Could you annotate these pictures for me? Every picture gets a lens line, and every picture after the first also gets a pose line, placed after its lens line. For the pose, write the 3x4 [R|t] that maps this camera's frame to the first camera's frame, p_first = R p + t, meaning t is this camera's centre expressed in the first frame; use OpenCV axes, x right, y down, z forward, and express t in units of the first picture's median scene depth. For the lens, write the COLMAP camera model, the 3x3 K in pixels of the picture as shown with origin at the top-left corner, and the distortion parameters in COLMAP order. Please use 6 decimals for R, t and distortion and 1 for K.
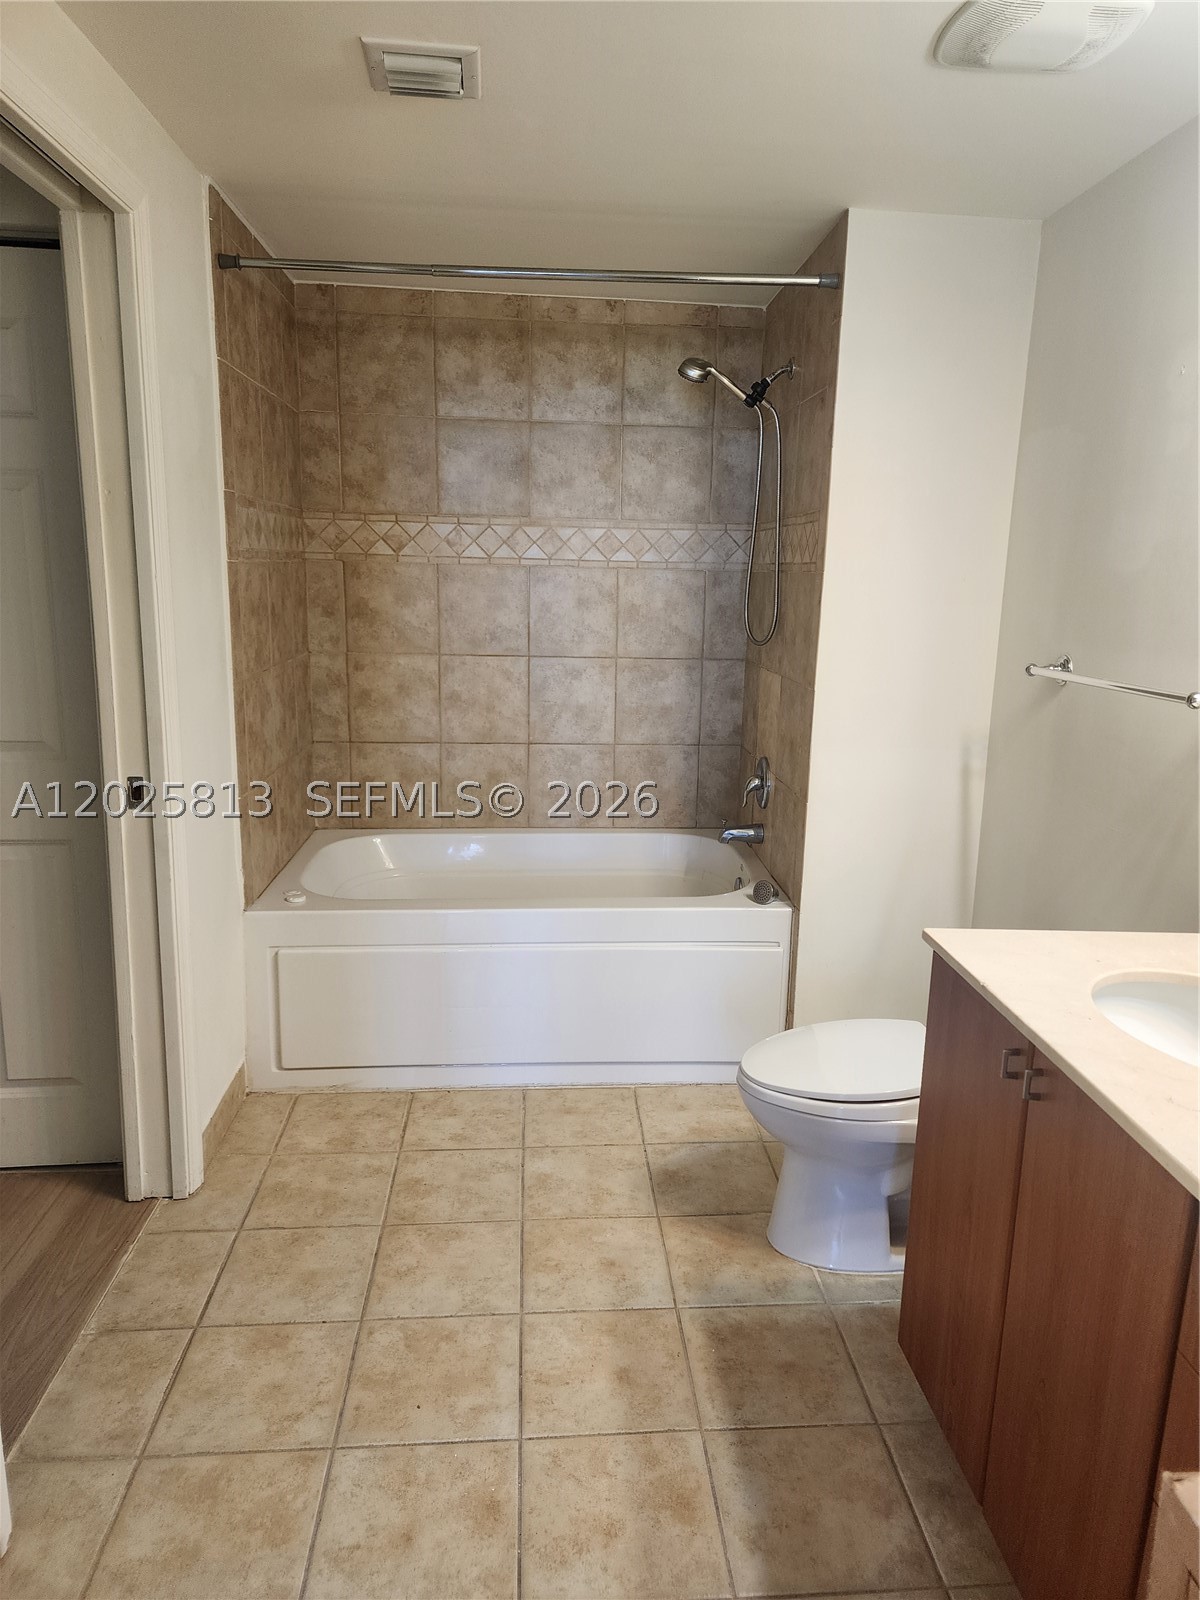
lens RADIAL K [[1059.9, 0, 628.4], [0, 1059.9, 779.3], [0, 0, 1]] dist [0.167587, -0.297866]
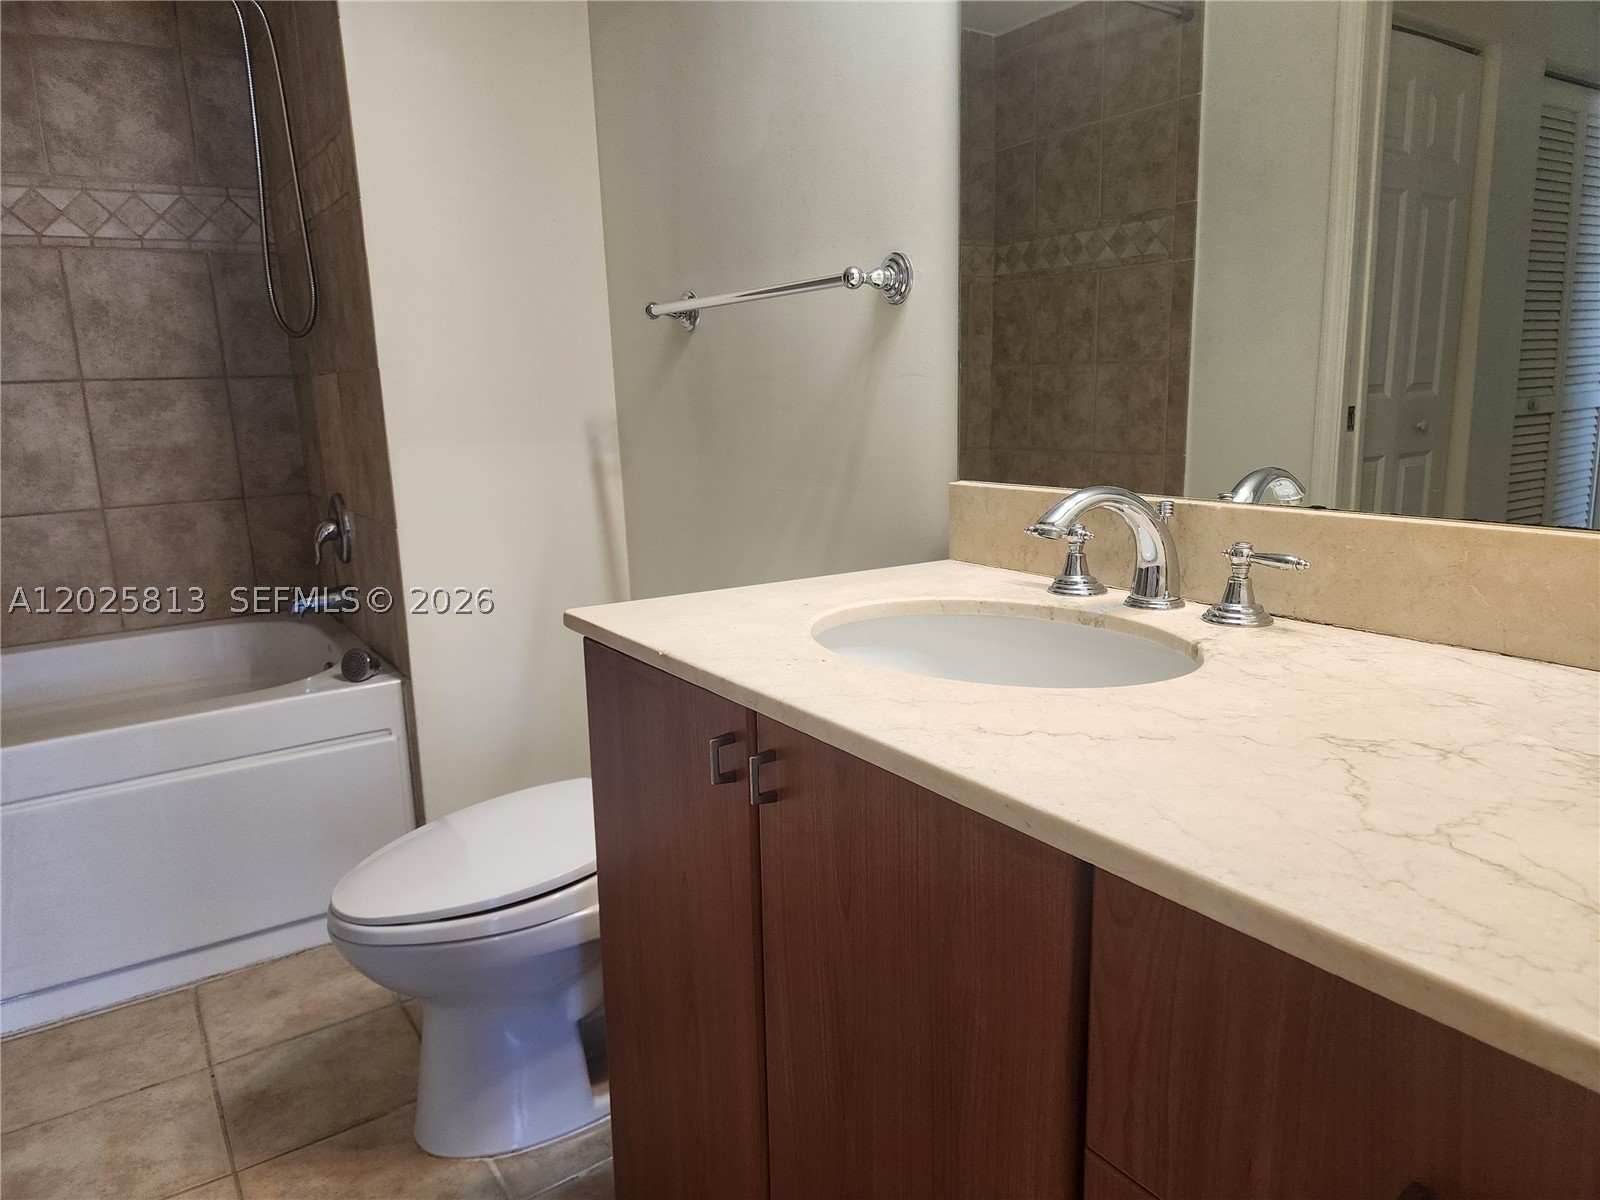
lens RADIAL K [[1062.9, 0, 793.6], [0, 1062.9, 599.4], [0, 0, 1]] dist [0.065060, -0.065253]
pose [[0.878760, -0.153904, 0.451768, 0.059593], [0.151288, 0.987590, 0.042164, 0.068417], [-0.452651, 0.031295, 0.891139, 0.198942]]
